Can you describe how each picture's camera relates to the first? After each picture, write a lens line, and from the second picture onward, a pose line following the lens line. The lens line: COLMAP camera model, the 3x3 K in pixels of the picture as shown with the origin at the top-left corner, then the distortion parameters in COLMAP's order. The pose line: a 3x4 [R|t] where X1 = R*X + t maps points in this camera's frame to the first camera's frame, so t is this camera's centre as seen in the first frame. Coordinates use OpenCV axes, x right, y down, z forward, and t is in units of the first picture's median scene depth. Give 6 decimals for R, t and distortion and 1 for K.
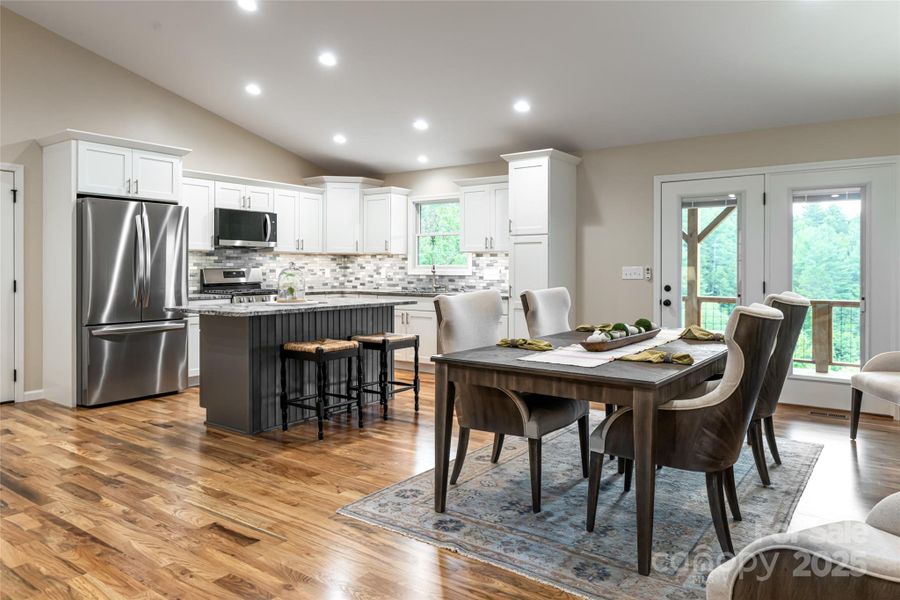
lens RADIAL K [[611.8, 0, 455.2], [0, 611.8, 270.0], [0, 0, 1]] dist [-0.001235, -0.001075]
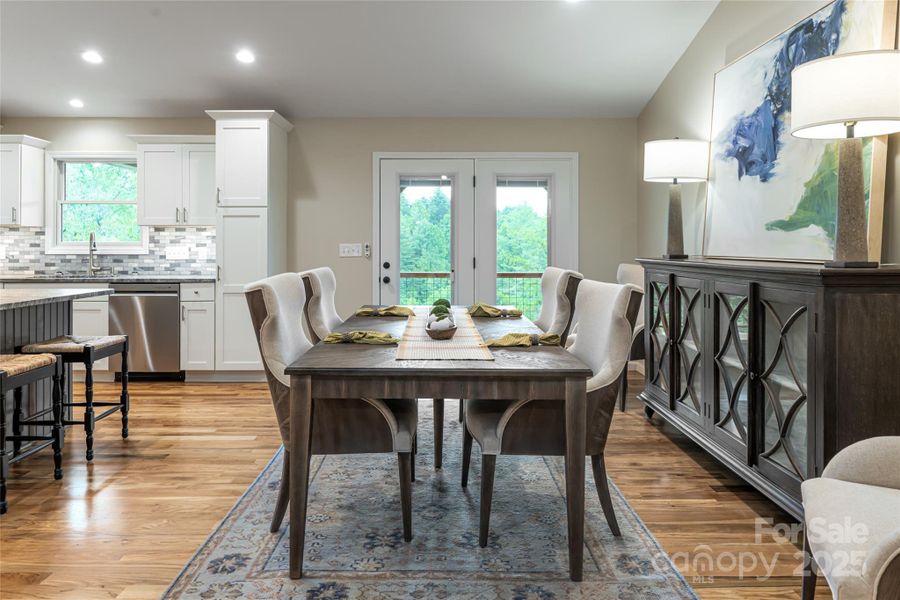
lens RADIAL K [[598.0, 0, 441.4], [0, 598.0, 245.2], [0, 0, 1]] dist [0.001120, -0.000671]
pose [[0.808853, -0.001103, 0.588010, -0.145282], [0.002267, 0.999997, -0.001242, -0.001660], [-0.588006, 0.002338, 0.808853, 0.148581]]
